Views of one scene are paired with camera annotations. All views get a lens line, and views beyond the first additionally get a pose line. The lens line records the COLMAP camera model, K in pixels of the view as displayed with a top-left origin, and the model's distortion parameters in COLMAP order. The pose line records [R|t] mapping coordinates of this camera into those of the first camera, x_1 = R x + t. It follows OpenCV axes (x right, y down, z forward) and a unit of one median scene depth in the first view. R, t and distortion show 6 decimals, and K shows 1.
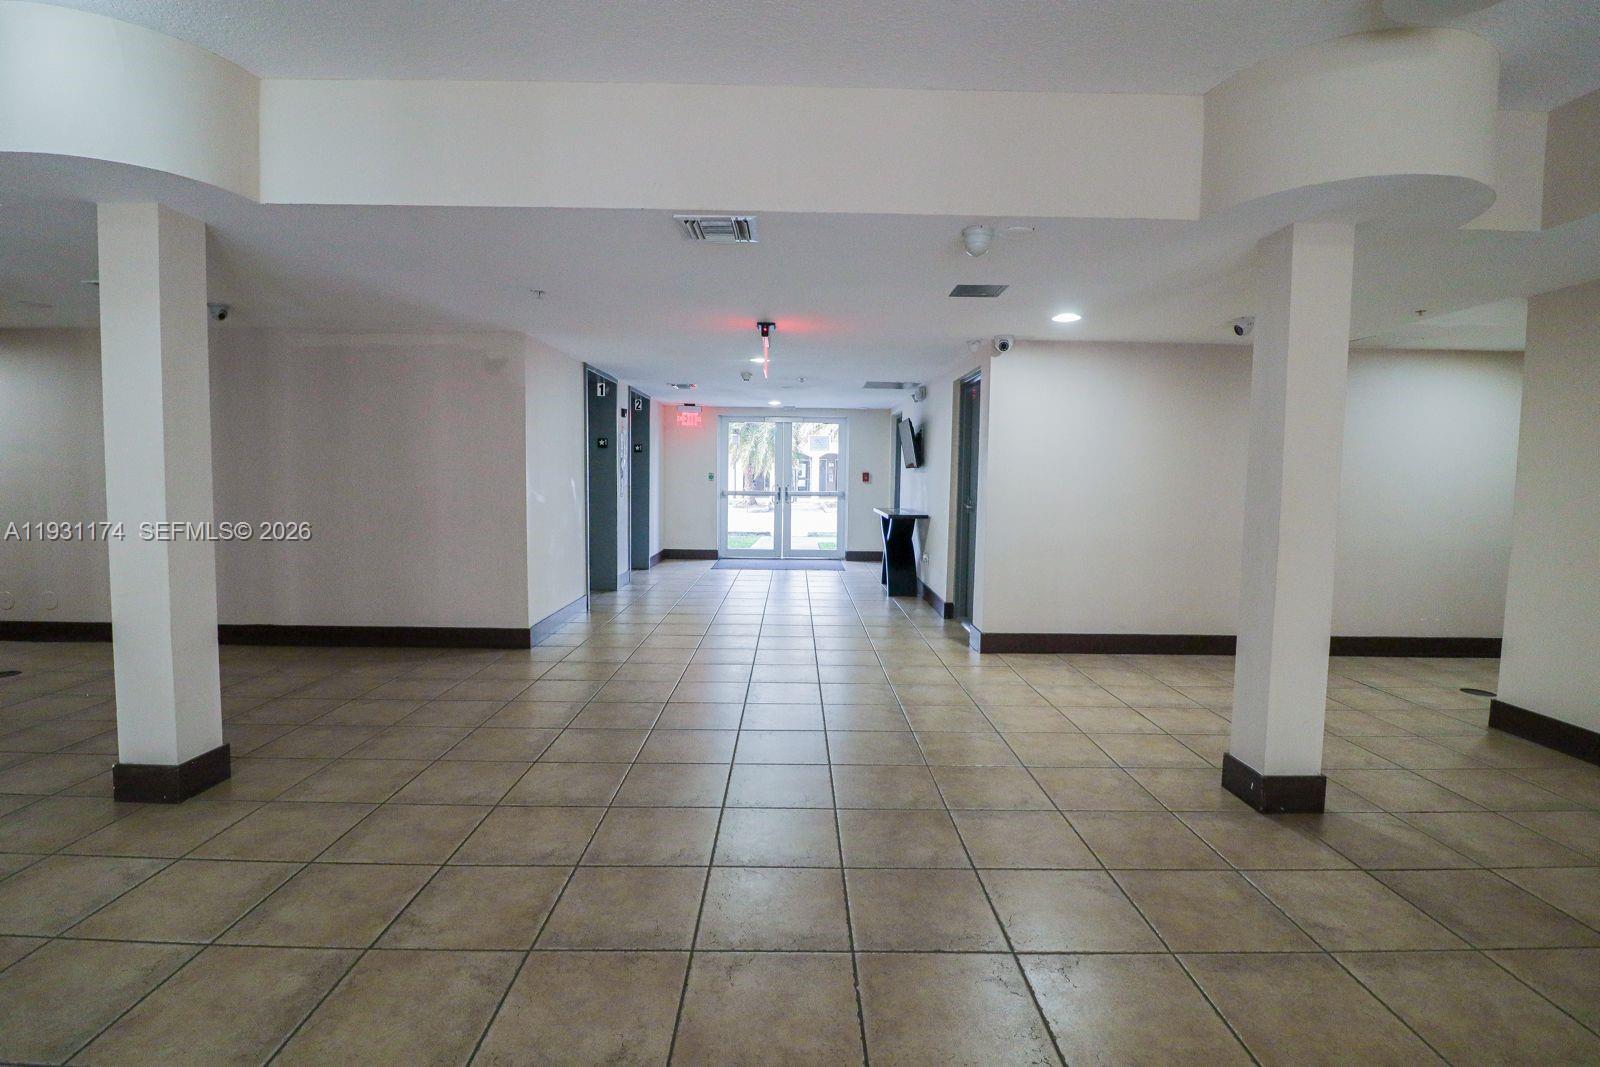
lens RADIAL K [[783.6, 0, 800.0], [0, 783.6, 533.5], [0, 0, 1]] dist [-0.002454, -0.000340]
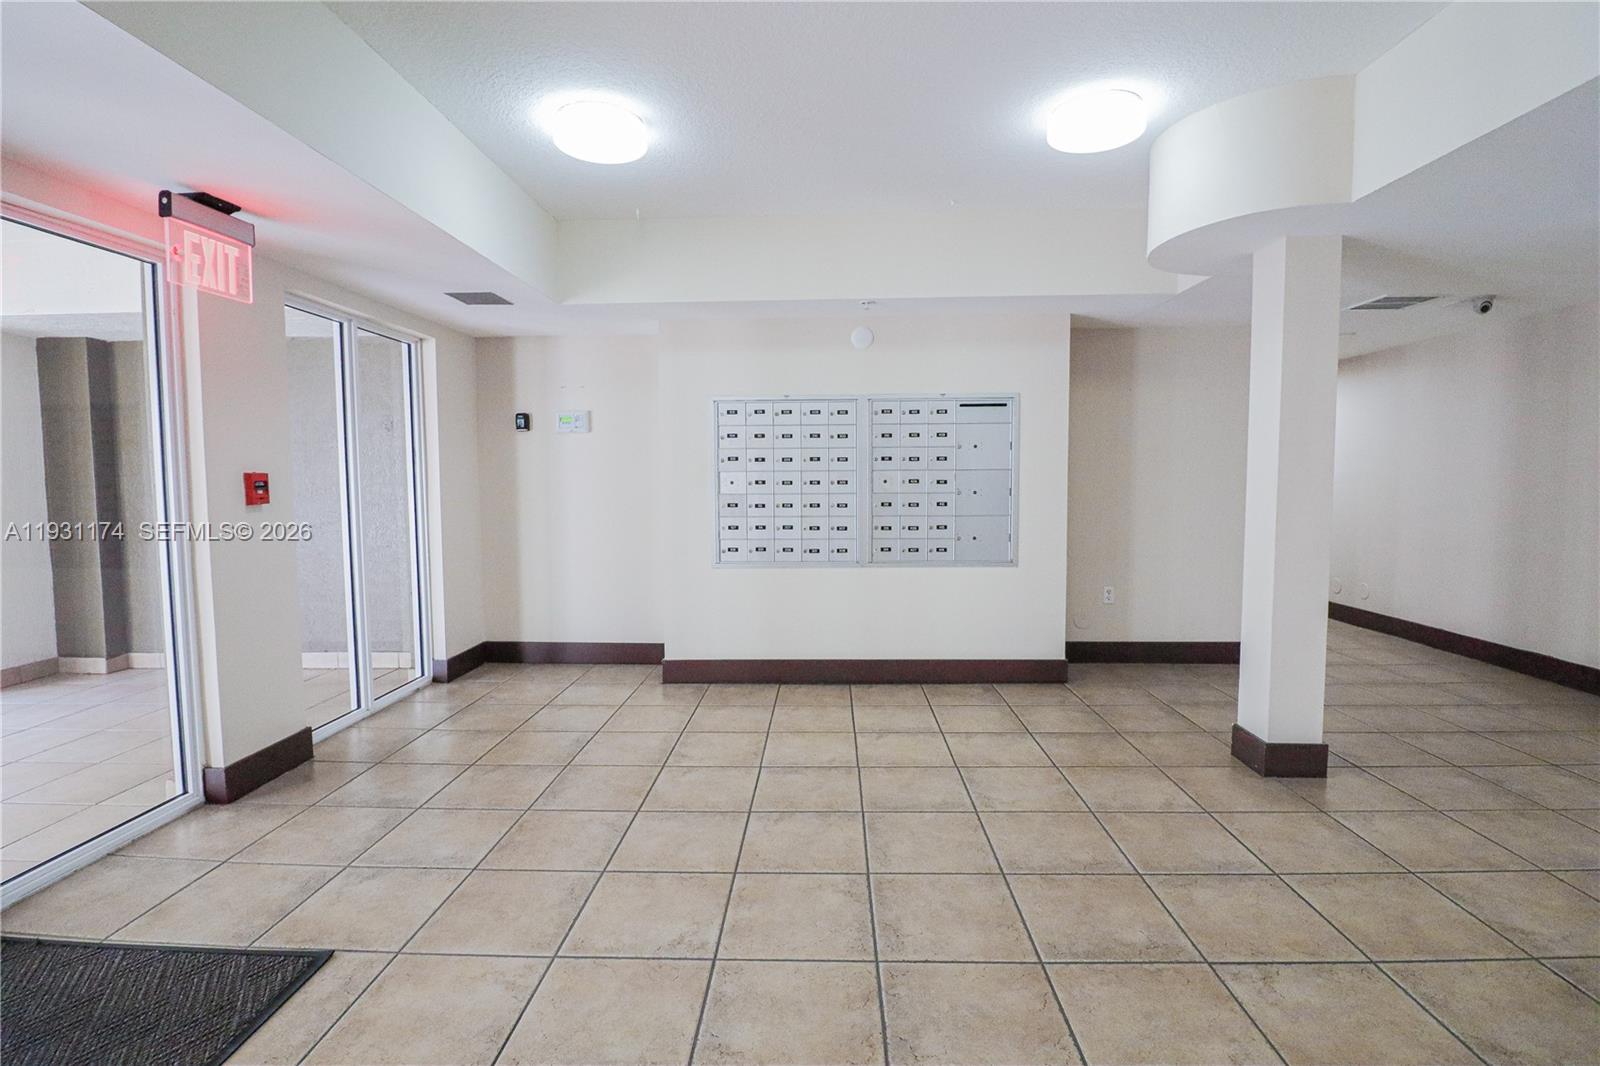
lens RADIAL K [[751.8, 0, 800.0], [0, 751.8, 533.0], [0, 0, 1]] dist [-0.000885, -0.000485]
pose [[-0.046103, 0.058657, -0.997213, 0.284731], [-0.068012, 0.995774, 0.061716, -0.021262], [0.996619, 0.070667, -0.041919, 0.369799]]
